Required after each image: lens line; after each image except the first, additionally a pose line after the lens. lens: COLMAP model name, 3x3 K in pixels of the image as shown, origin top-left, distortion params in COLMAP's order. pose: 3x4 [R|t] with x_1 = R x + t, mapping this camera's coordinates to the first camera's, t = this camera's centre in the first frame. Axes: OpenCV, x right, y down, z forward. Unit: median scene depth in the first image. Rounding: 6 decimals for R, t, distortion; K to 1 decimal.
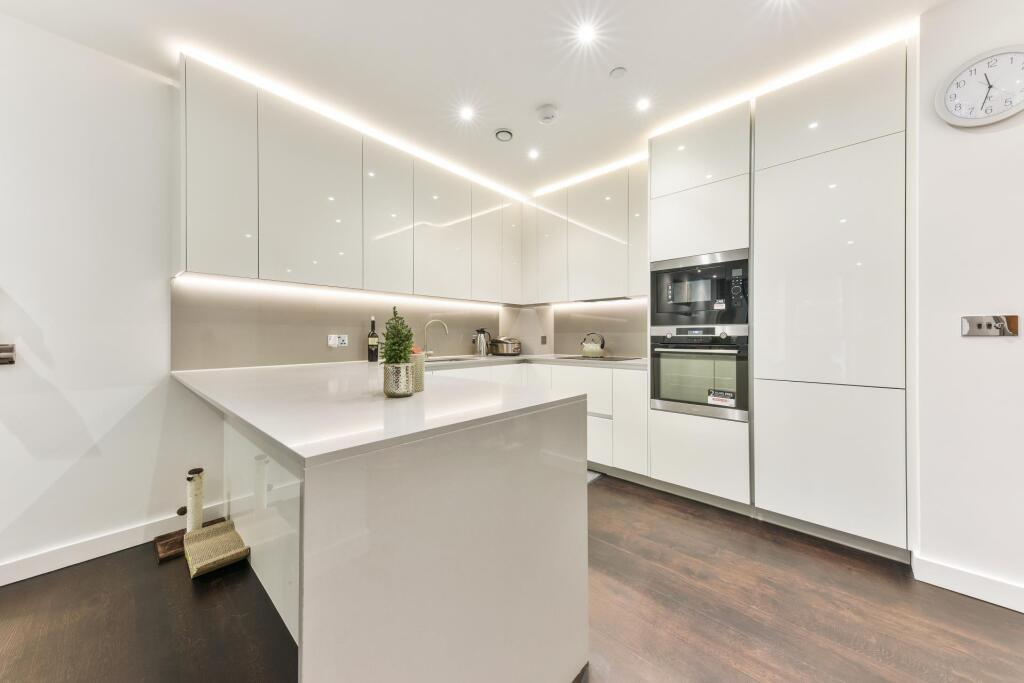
lens RADIAL K [[357.0, 0, 510.9], [0, 357.0, 337.2], [0, 0, 1]] dist [0.000114, -0.001599]
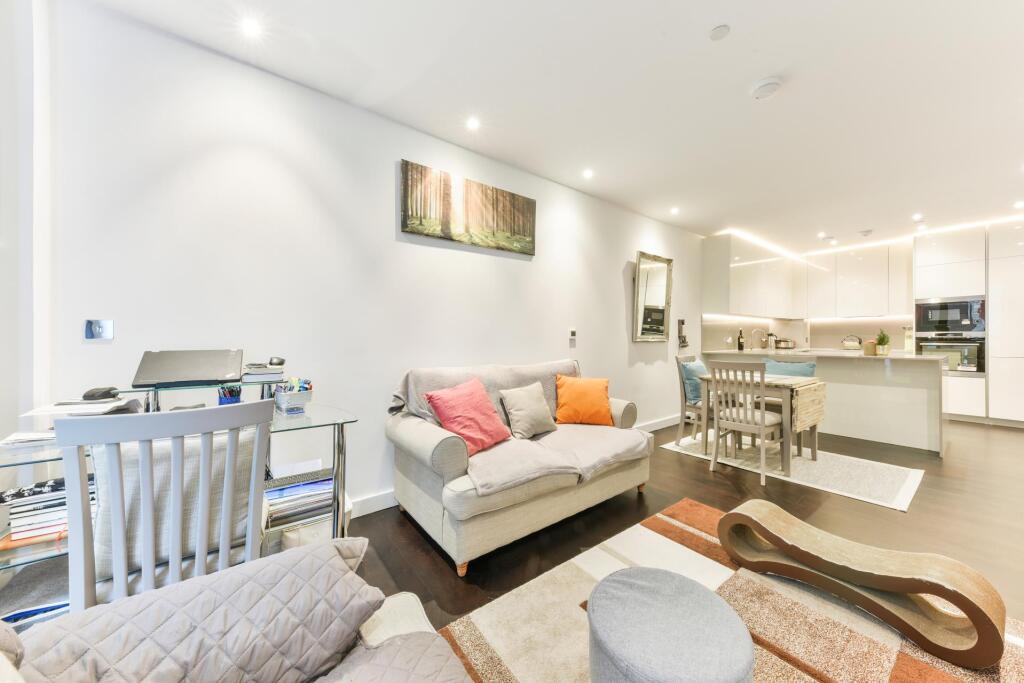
lens RADIAL K [[357.0, 0, 507.6], [0, 357.0, 340.4], [0, 0, 1]] dist [0.000114, -0.001599]
pose [[0.980081, -0.003469, -0.198568, -1.599014], [0.004279, 0.999984, 0.003651, -0.002218], [0.198552, -0.004428, 0.980080, -1.536958]]
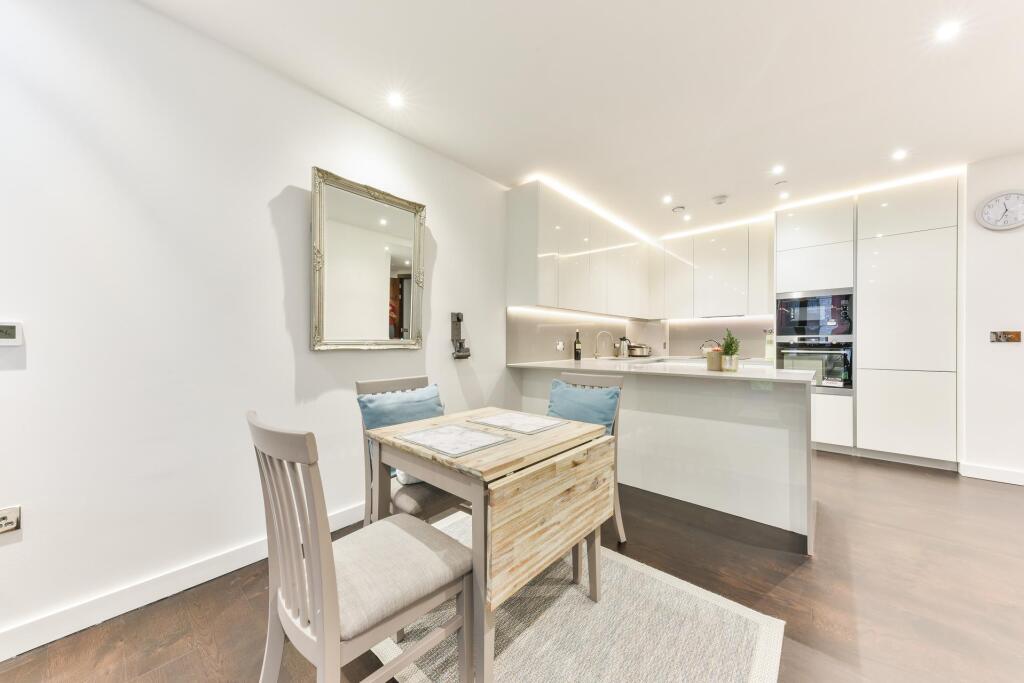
lens RADIAL K [[357.0, 0, 508.2], [0, 357.0, 346.4], [0, 0, 1]] dist [0.000114, -0.001599]
pose [[0.999986, -0.002783, 0.004388, -0.847758], [0.002751, 0.999970, 0.007299, -0.000309], [-0.004408, -0.007286, 0.999964, -0.570826]]
